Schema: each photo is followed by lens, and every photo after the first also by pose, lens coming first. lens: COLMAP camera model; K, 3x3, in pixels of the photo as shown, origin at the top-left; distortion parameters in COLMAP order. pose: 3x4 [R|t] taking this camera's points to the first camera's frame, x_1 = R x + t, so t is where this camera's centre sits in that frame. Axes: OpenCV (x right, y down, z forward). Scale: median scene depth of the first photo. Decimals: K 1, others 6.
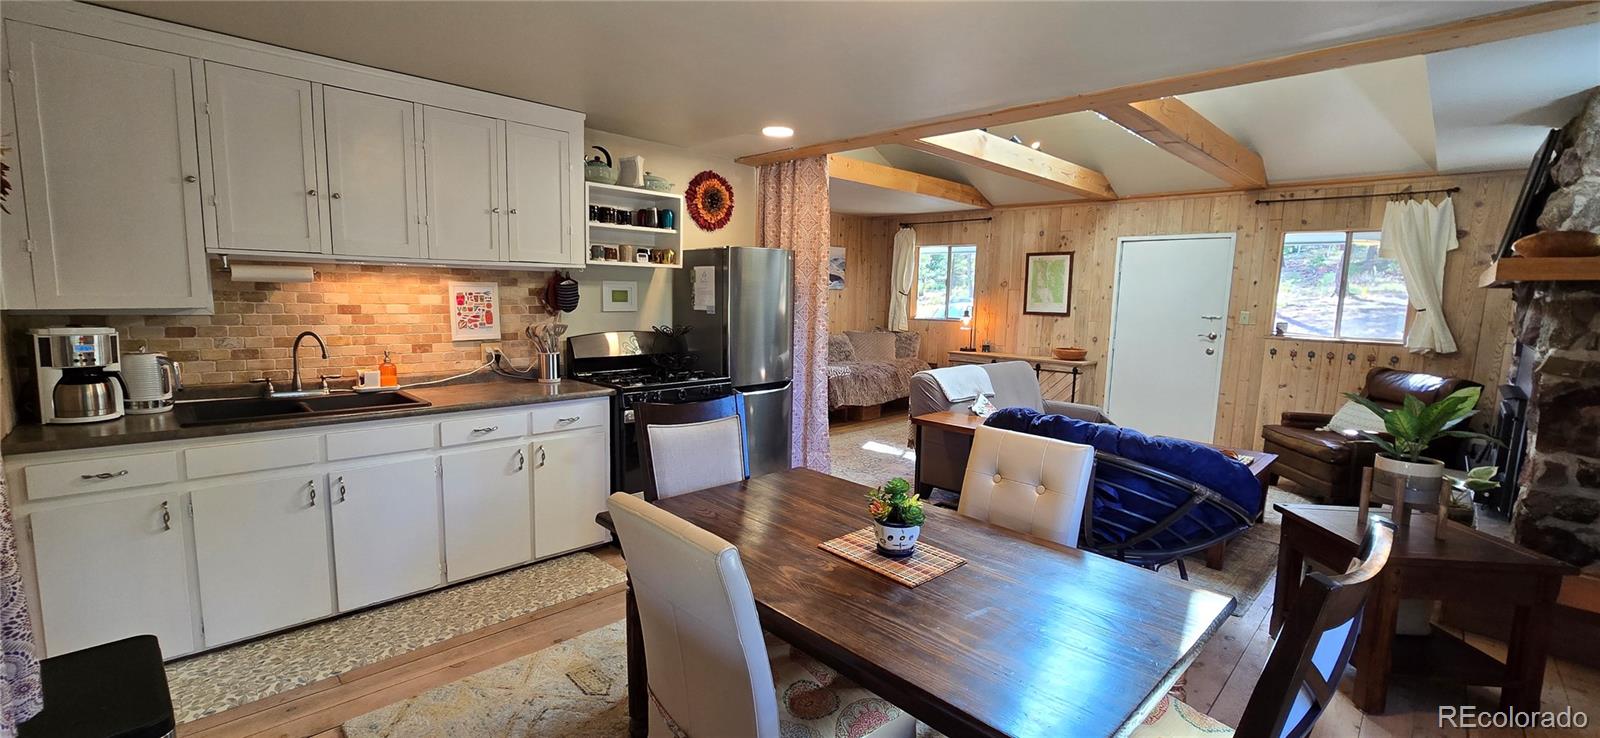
lens RADIAL K [[659.5, 0, 800.0], [0, 659.5, 374.0], [0, 0, 1]] dist [-0.007196, 0.002669]
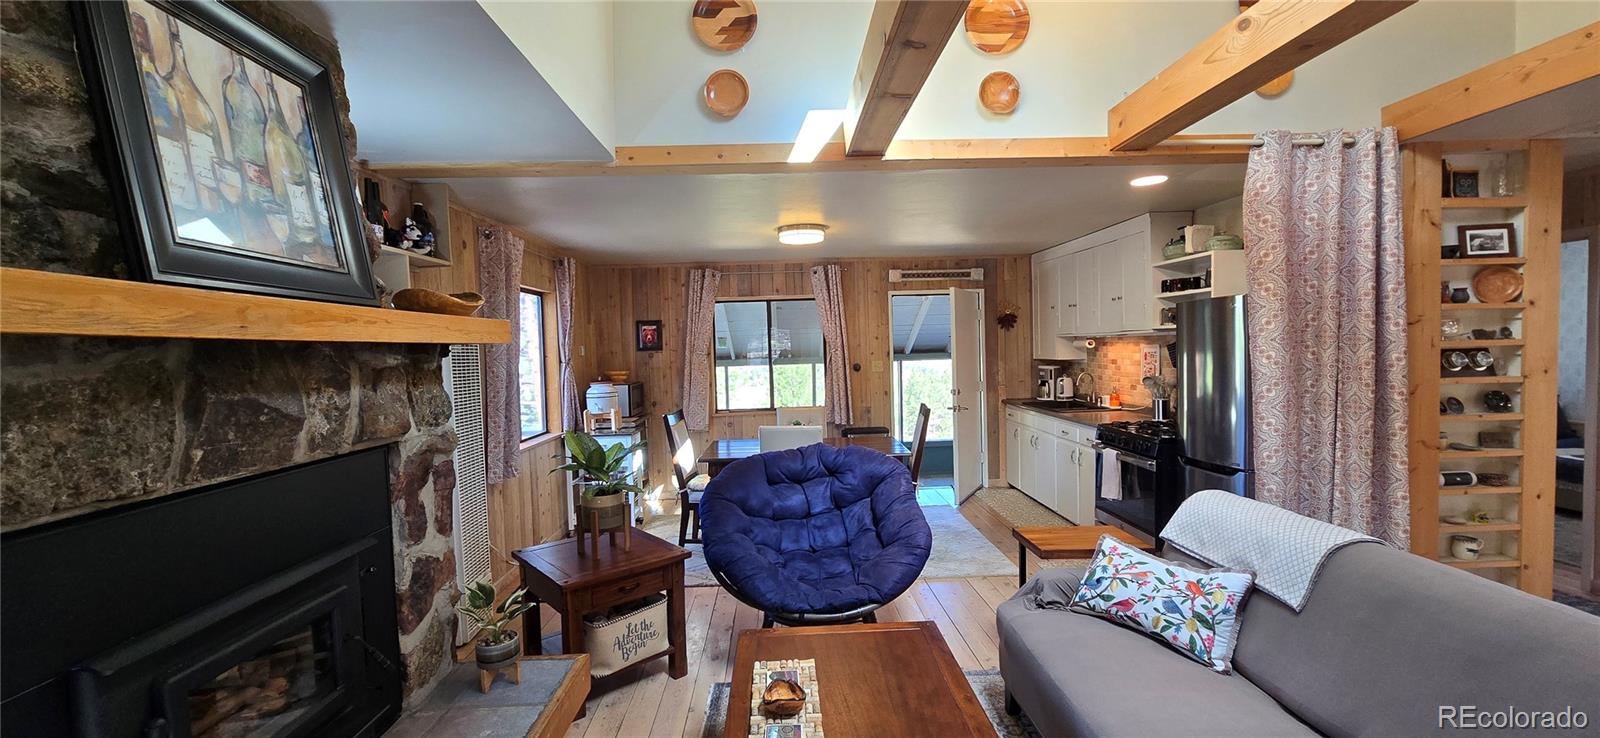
lens RADIAL K [[659.5, 0, 798.6], [0, 659.5, 375.3], [0, 0, 1]] dist [-0.007196, 0.002669]
pose [[-0.691380, 0.026850, -0.721992, 0.990734], [-0.080404, 0.990242, 0.113820, -0.160674], [0.718004, 0.136744, -0.682475, 1.315747]]
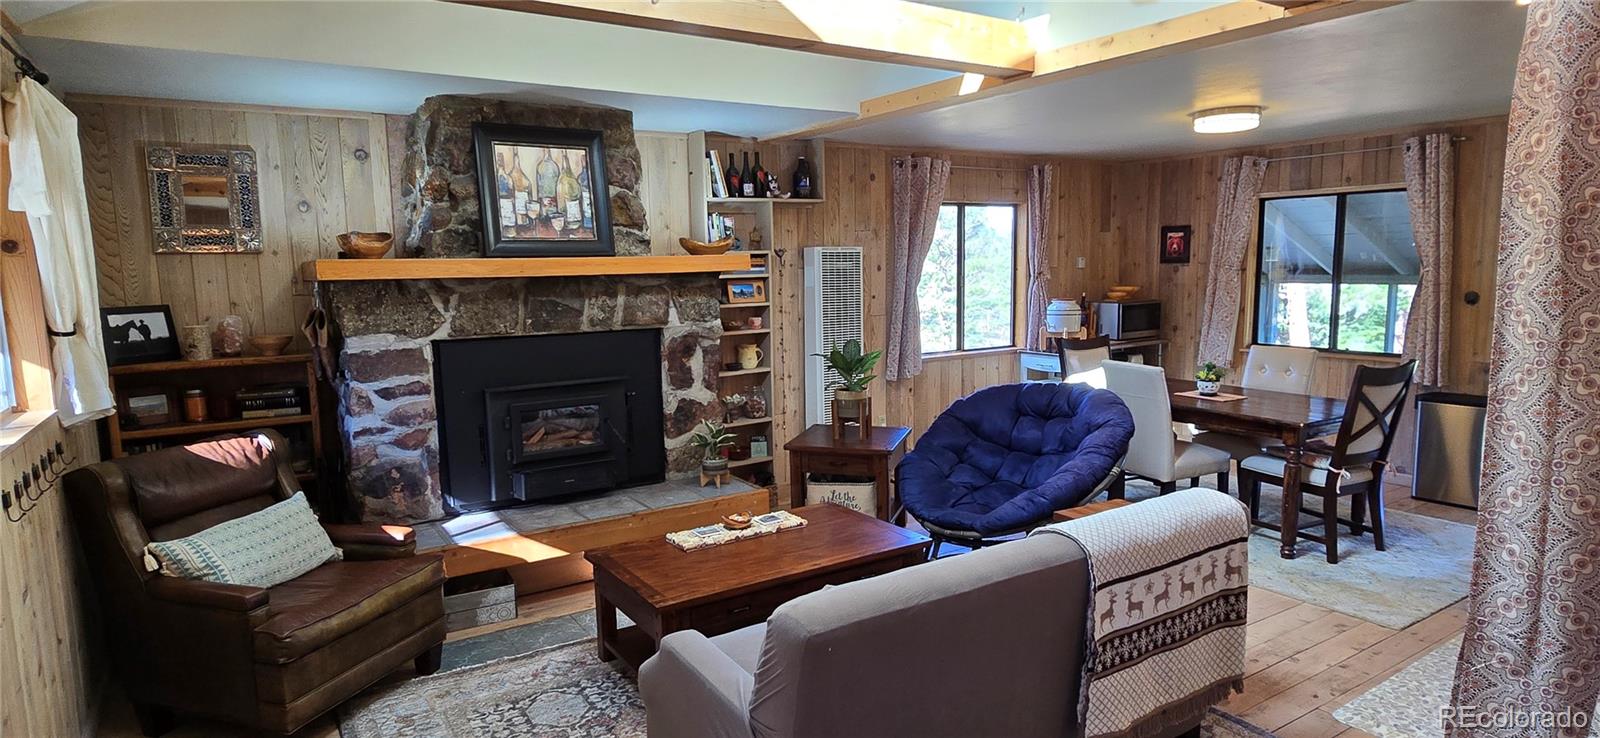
lens RADIAL K [[881.6, 0, 794.4], [0, 881.6, 370.9], [0, 0, 1]] dist [-0.002506, 0.001688]
pose [[-0.974062, -0.033496, 0.223790, 0.385740], [0.025189, 0.966786, 0.254342, -0.272271], [-0.224876, 0.253382, -0.940866, 1.862098]]
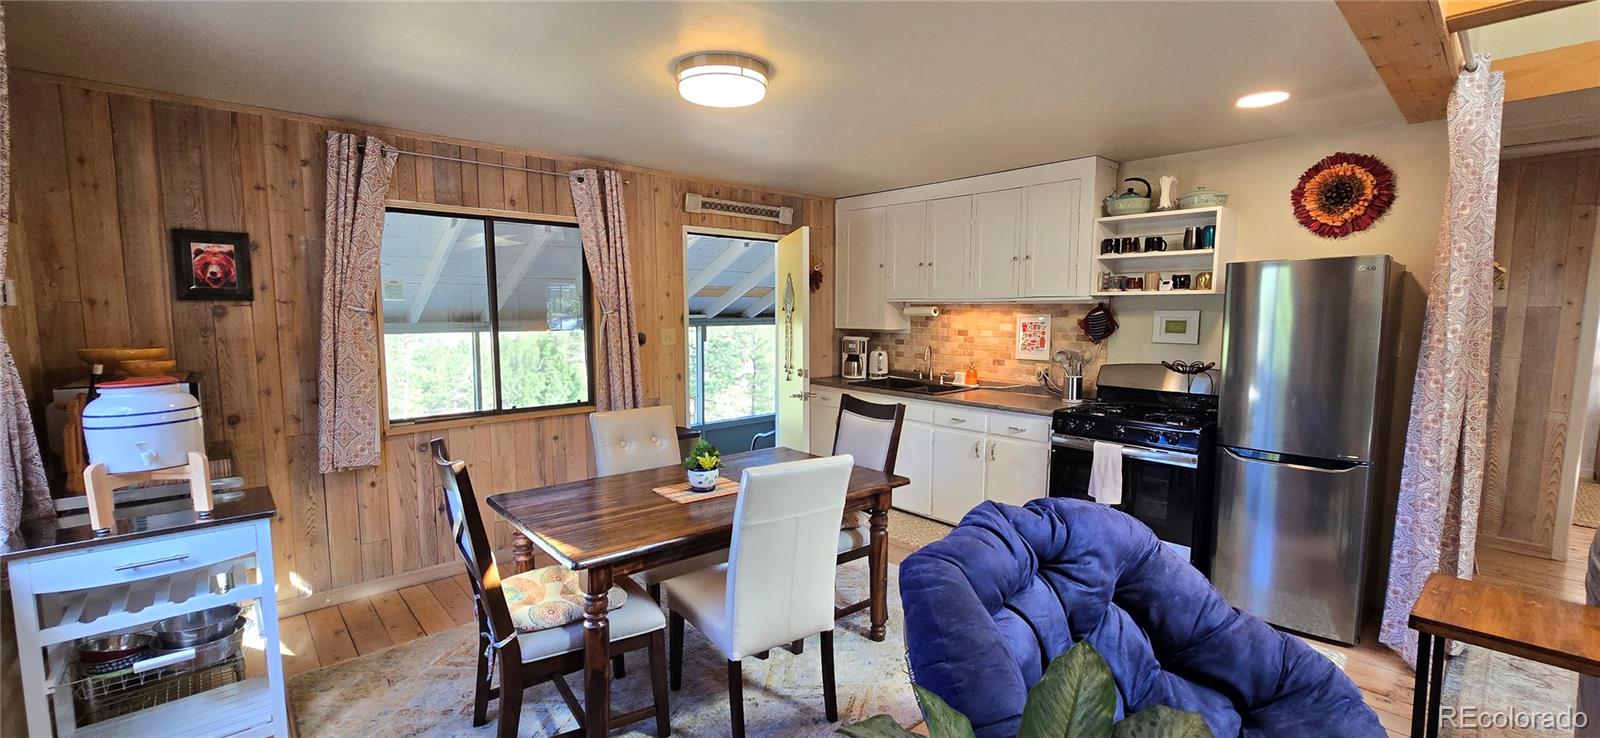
lens RADIAL K [[659.5, 0, 800.1], [0, 659.5, 372.4], [0, 0, 1]] dist [-0.007196, 0.002669]
pose [[-0.060535, 0.070831, -0.995650, 0.736208], [-0.130651, 0.988335, 0.078254, -0.063213], [0.989579, 0.134820, -0.050575, 0.577710]]
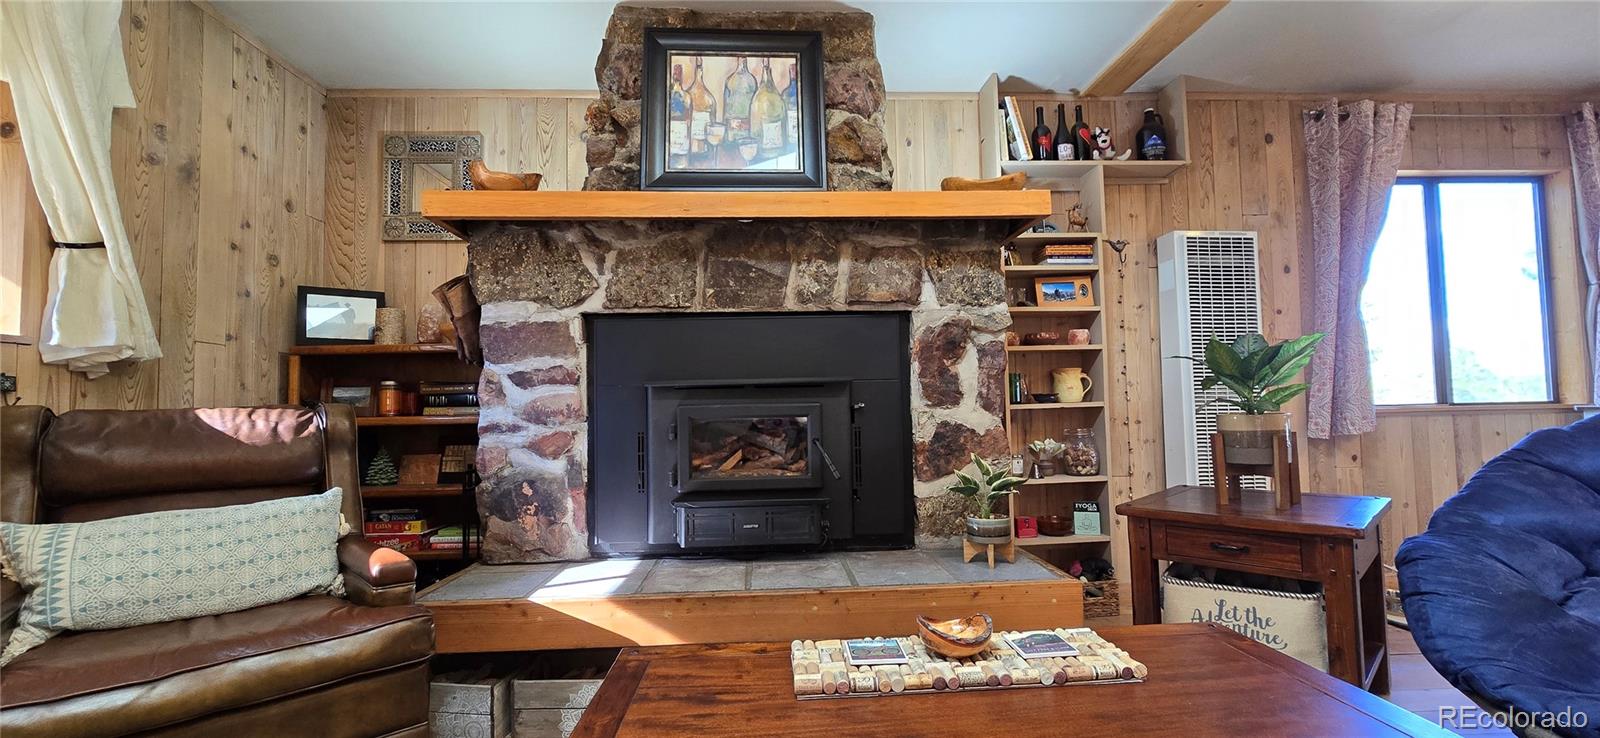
lens RADIAL K [[659.5, 0, 797.7], [0, 659.5, 373.0], [0, 0, 1]] dist [-0.007196, 0.002669]
pose [[-0.737647, 0.023806, 0.674767, 0.503872], [0.089096, 0.994071, 0.062328, -0.015694], [-0.669283, 0.106095, -0.735394, 1.269264]]
